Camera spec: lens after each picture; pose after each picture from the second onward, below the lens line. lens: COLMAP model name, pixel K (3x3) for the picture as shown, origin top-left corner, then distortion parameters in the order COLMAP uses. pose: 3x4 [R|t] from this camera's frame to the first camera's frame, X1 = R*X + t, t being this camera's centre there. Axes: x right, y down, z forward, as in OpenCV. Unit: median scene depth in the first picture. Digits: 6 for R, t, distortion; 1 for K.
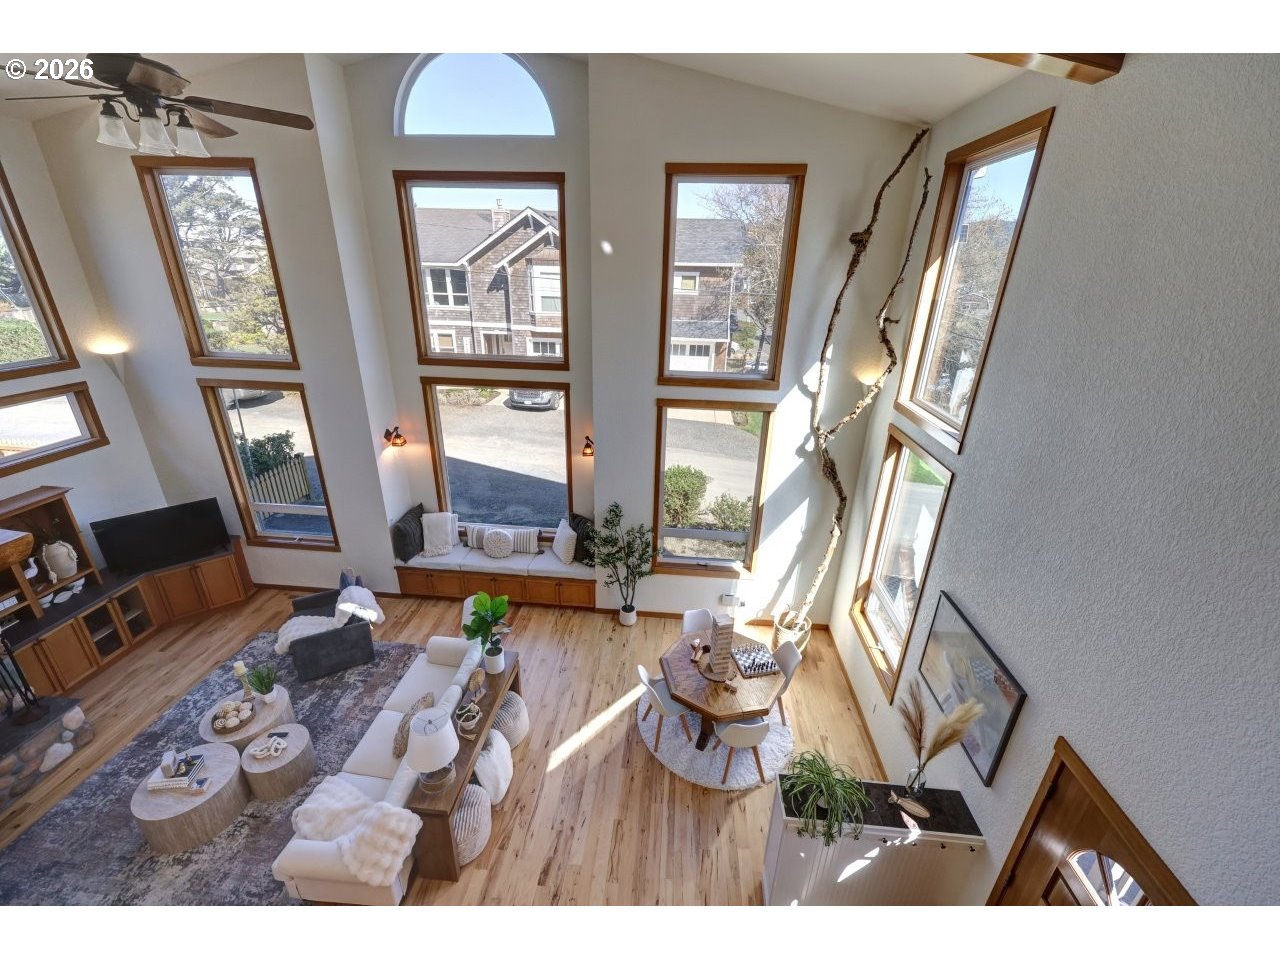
lens RADIAL K [[513.2, 0, 638.5], [0, 513.2, 478.2], [0, 0, 1]] dist [-0.002143, 0.000353]
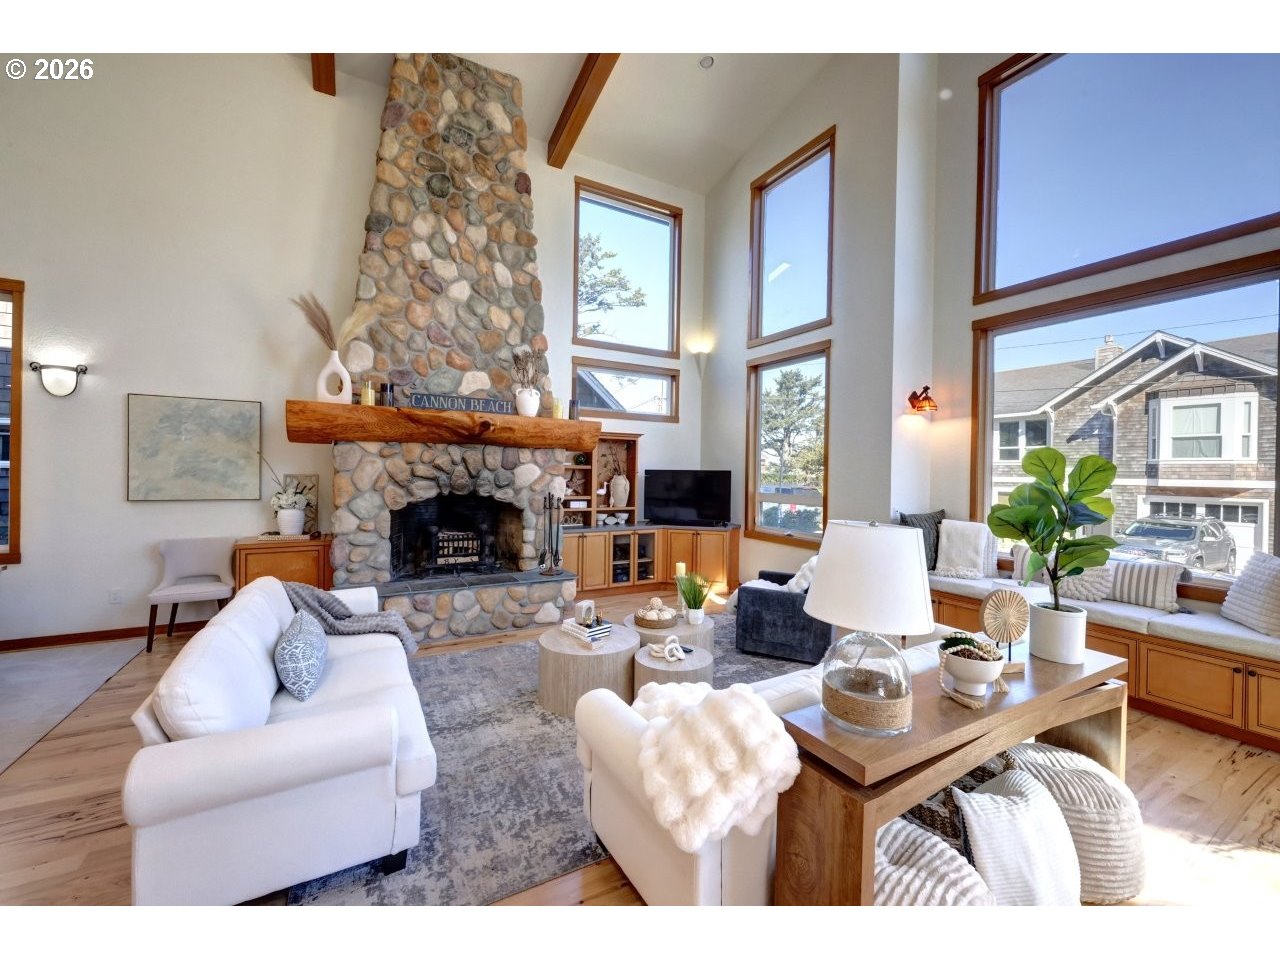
lens RADIAL K [[513.2, 0, 642.5], [0, 513.2, 472.5], [0, 0, 1]] dist [-0.002143, 0.000353]
pose [[0.569608, -0.014212, -0.821794, -0.090375], [-0.317031, 0.918678, -0.235631, 0.329671], [0.758313, 0.394751, 0.518780, 0.338109]]
